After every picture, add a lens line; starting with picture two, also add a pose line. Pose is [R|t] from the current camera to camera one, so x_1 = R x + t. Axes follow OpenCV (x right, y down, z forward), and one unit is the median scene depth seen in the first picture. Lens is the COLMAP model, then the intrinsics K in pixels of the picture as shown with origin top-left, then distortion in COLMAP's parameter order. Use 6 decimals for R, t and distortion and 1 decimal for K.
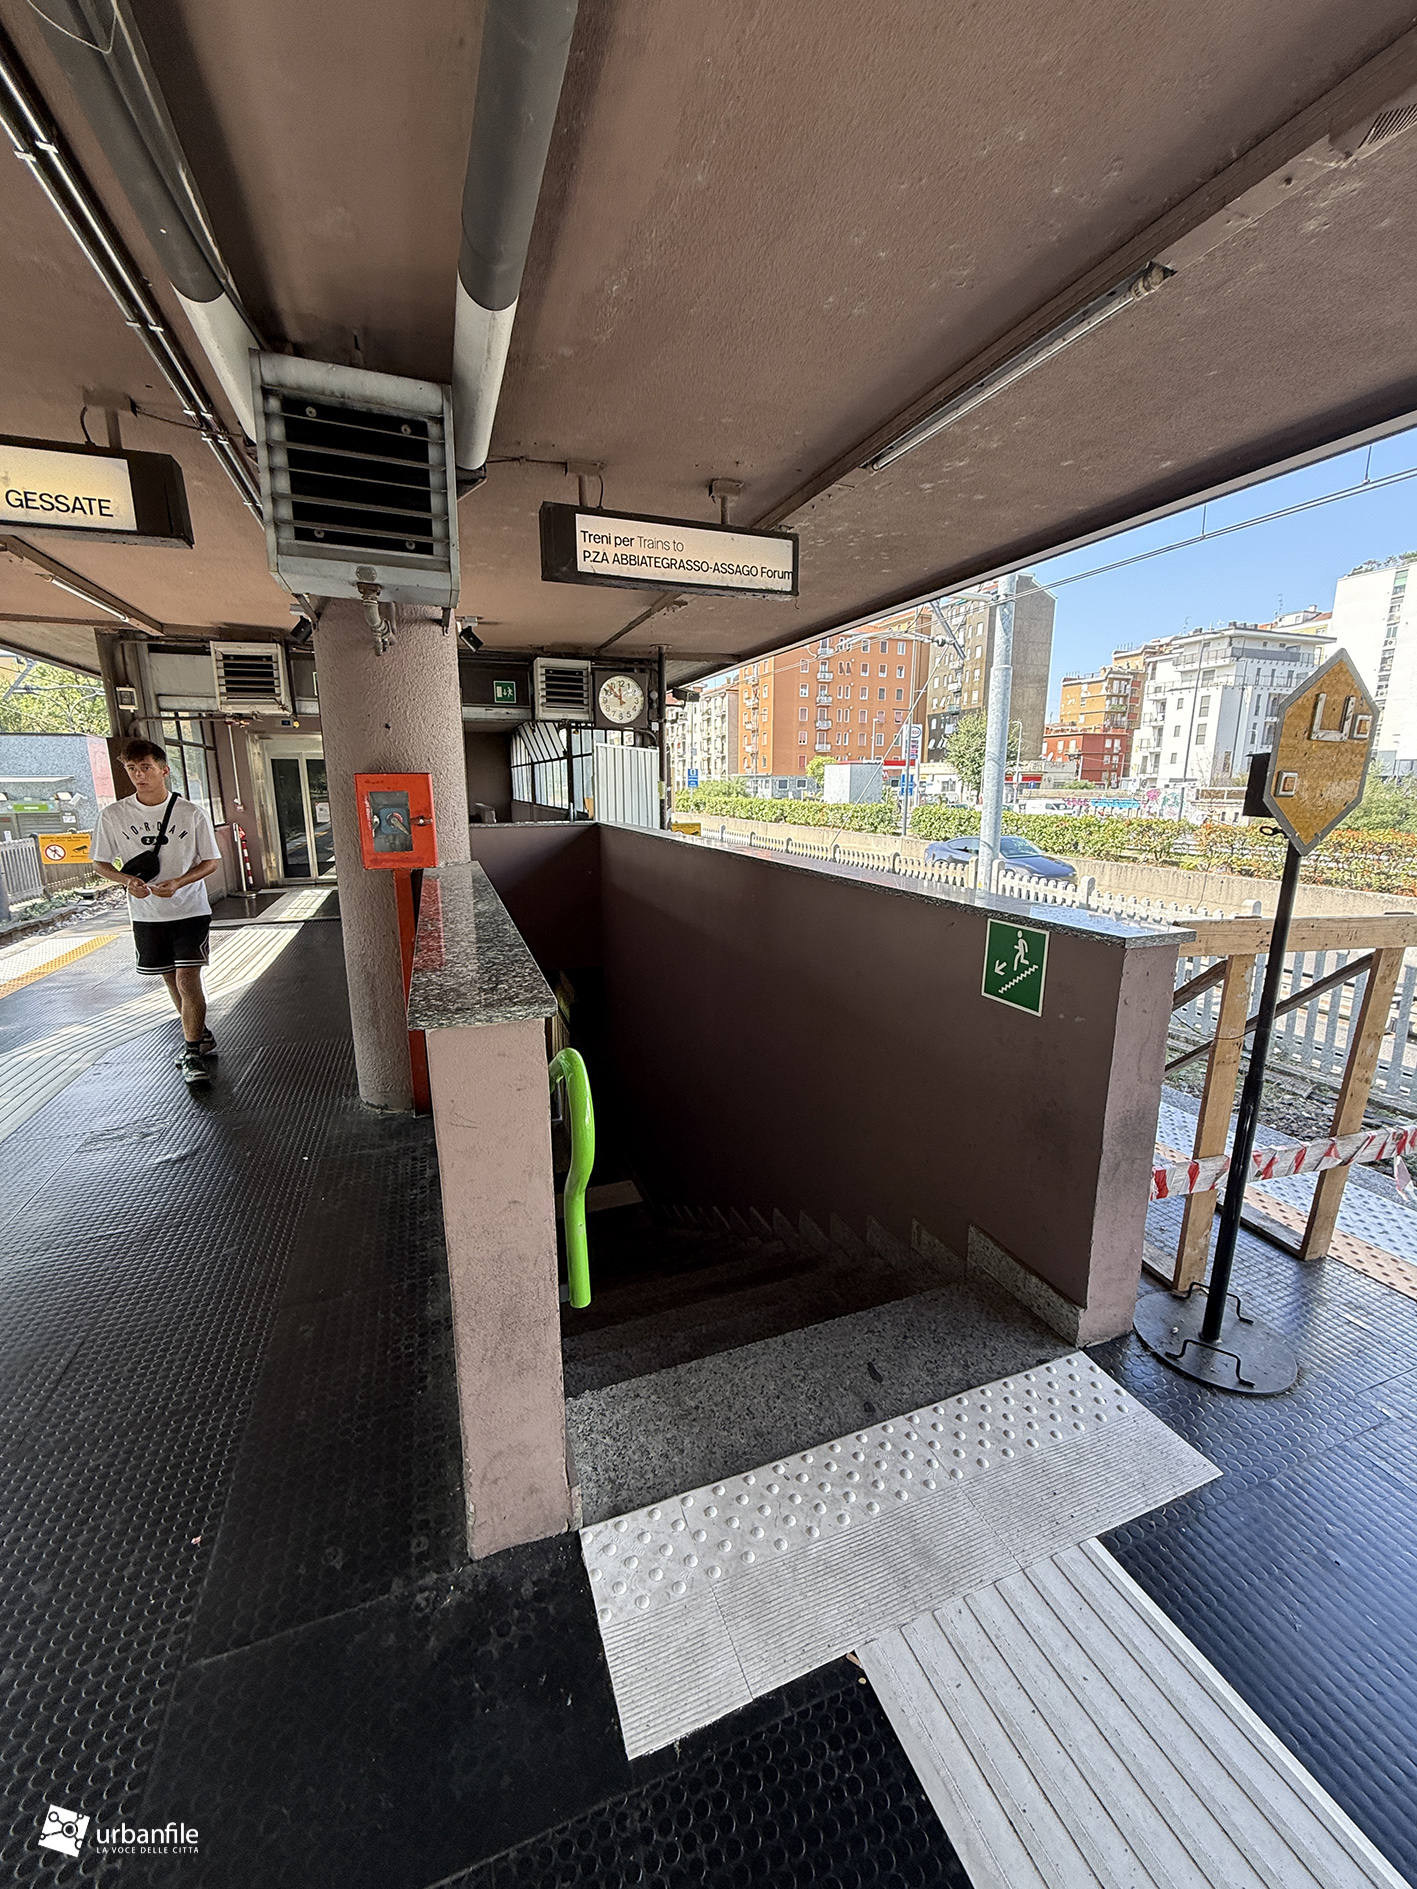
lens RADIAL K [[744.4, 0, 717.9], [0, 744.4, 943.6], [0, 0, 1]] dist [-0.000731, 0.000098]
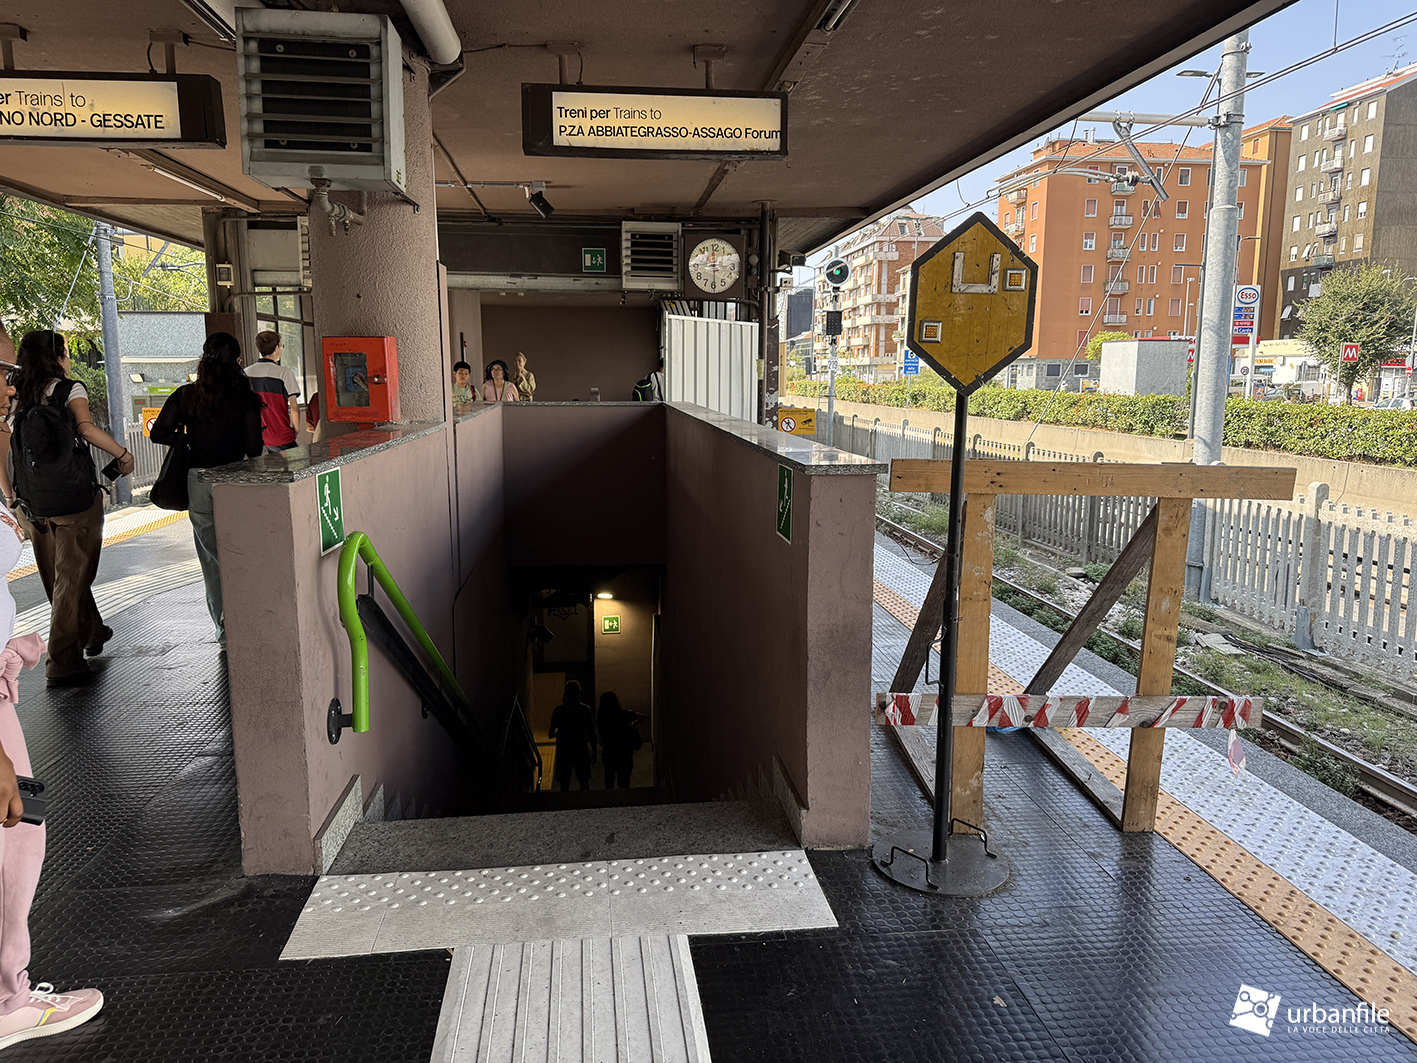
lens RADIAL K [[984.0, 0, 708.5], [0, 984.0, 531.5], [0, 0, 1]] dist [0.004306, -0.007194]
pose [[0.969554, 0.041204, -0.241385, 0.372753], [-0.052733, 0.997746, -0.041497, 0.081505], [0.239132, 0.052962, 0.969542, -0.248959]]
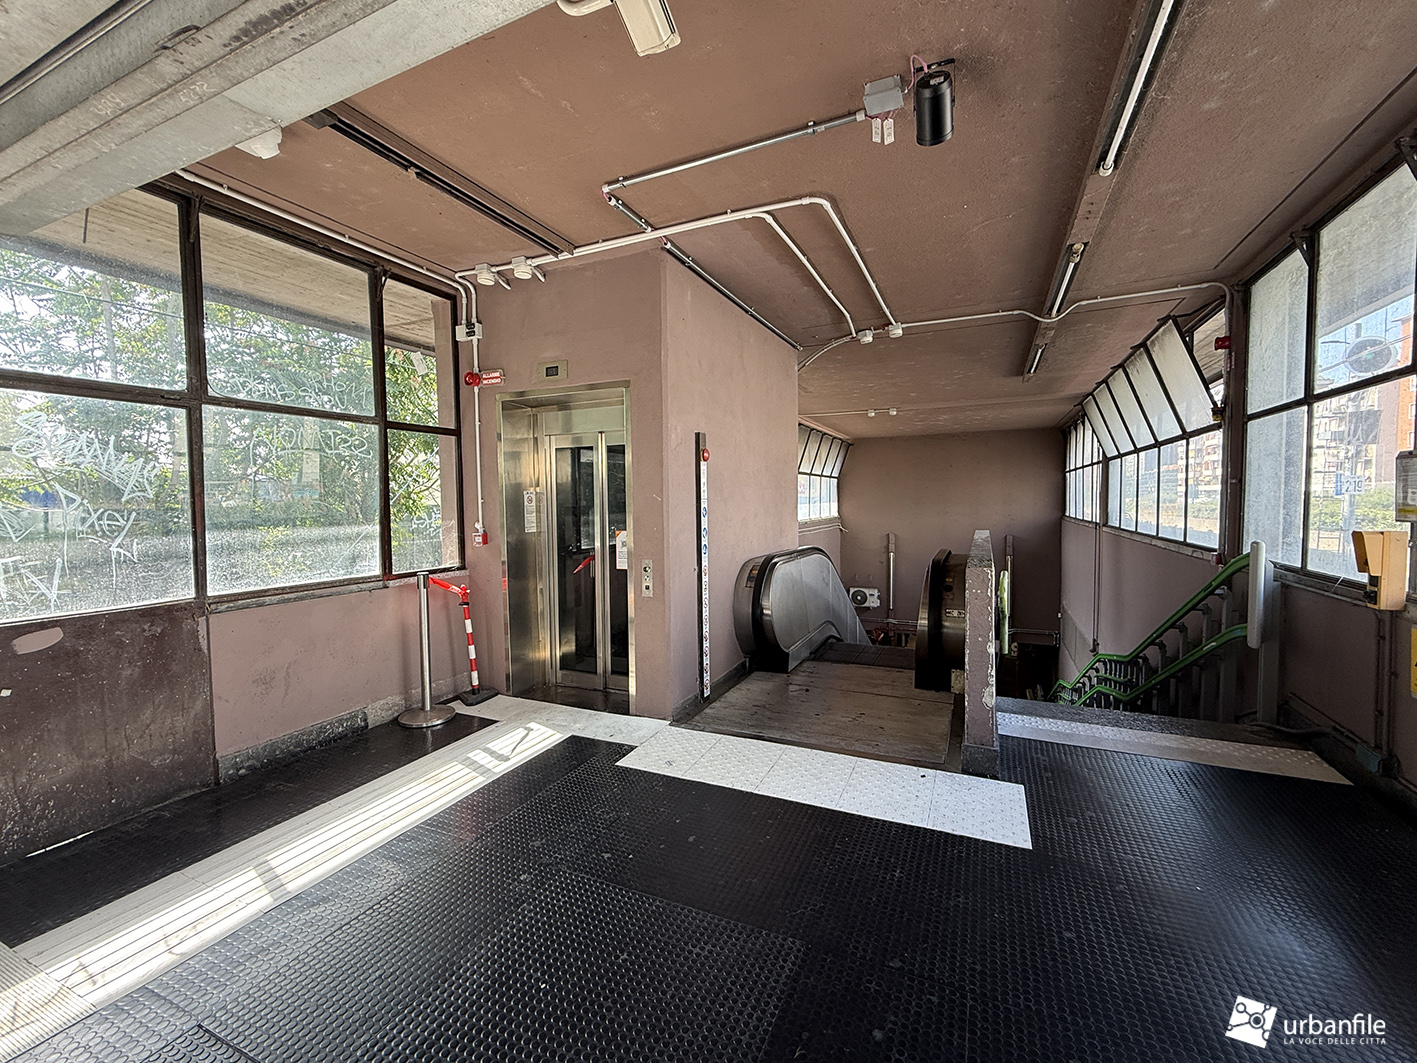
lens RADIAL K [[594.7, 0, 708.5], [0, 594.7, 531.5], [0, 0, 1]] dist [-0.000073, 0.000005]
pose [[0.694119, 0.025309, -0.719416, -0.492152], [-0.137435, 0.985658, -0.097927, -0.363166], [0.706620, 0.166845, 0.687642, 1.769733]]
